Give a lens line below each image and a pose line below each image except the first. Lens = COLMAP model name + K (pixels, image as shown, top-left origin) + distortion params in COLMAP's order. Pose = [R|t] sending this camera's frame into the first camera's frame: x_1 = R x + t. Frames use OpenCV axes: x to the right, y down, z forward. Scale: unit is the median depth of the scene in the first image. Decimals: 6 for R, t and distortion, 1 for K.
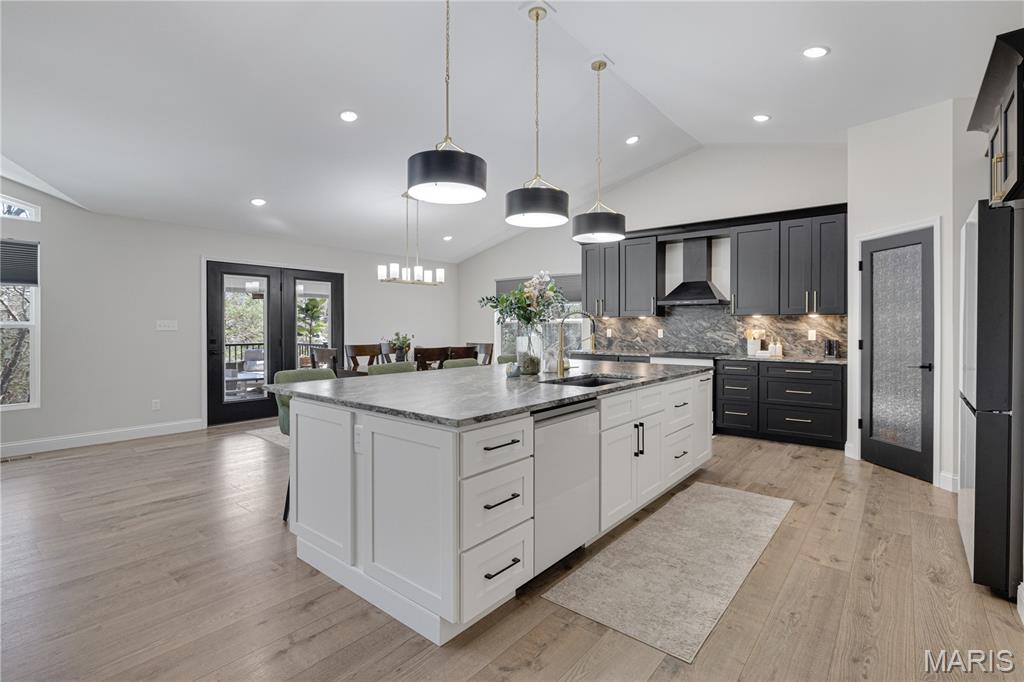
lens RADIAL K [[473.7, 0, 516.0], [0, 473.7, 324.5], [0, 0, 1]] dist [-0.026689, -0.000375]
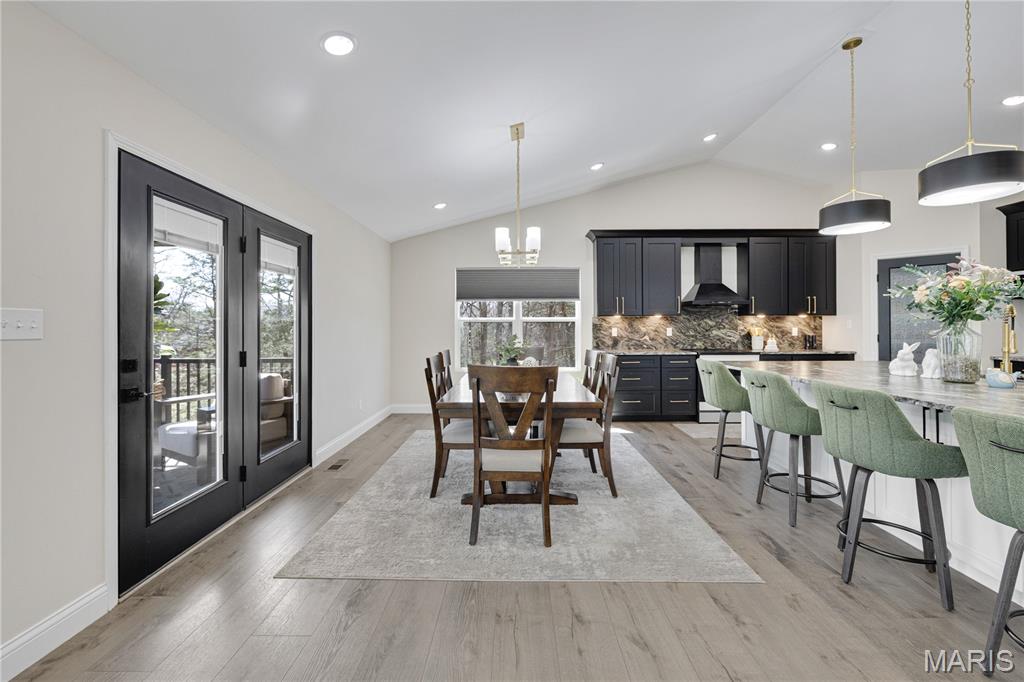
lens RADIAL K [[428.2, 0, 508.9], [0, 428.2, 334.7], [0, 0, 1]] dist [0.000250, -0.000009]
pose [[0.781340, -0.016388, 0.623891, -0.604090], [0.001929, 0.999714, 0.023844, 0.001830], [-0.624103, -0.017427, 0.781148, 0.524655]]
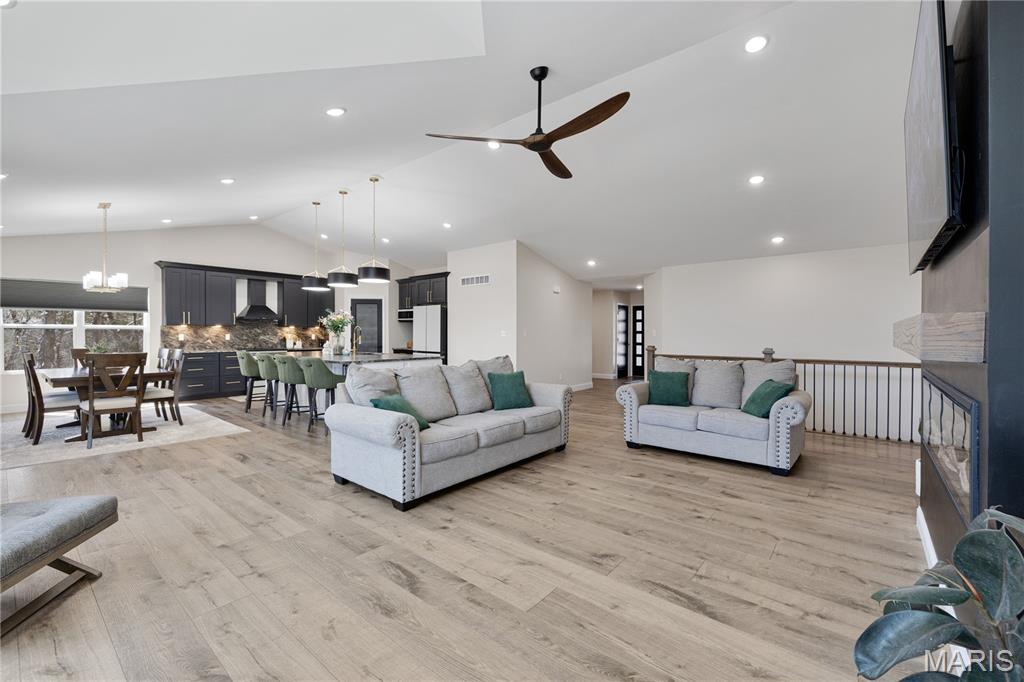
lens RADIAL K [[428.2, 0, 510.8], [0, 428.2, 332.1], [0, 0, 1]] dist [0.000250, -0.000009]
pose [[-0.001552, -0.000653, 0.999999, -1.142525], [-0.010245, 0.999947, 0.000637, -0.007587], [-0.999946, -0.010244, -0.001559, 0.112702]]
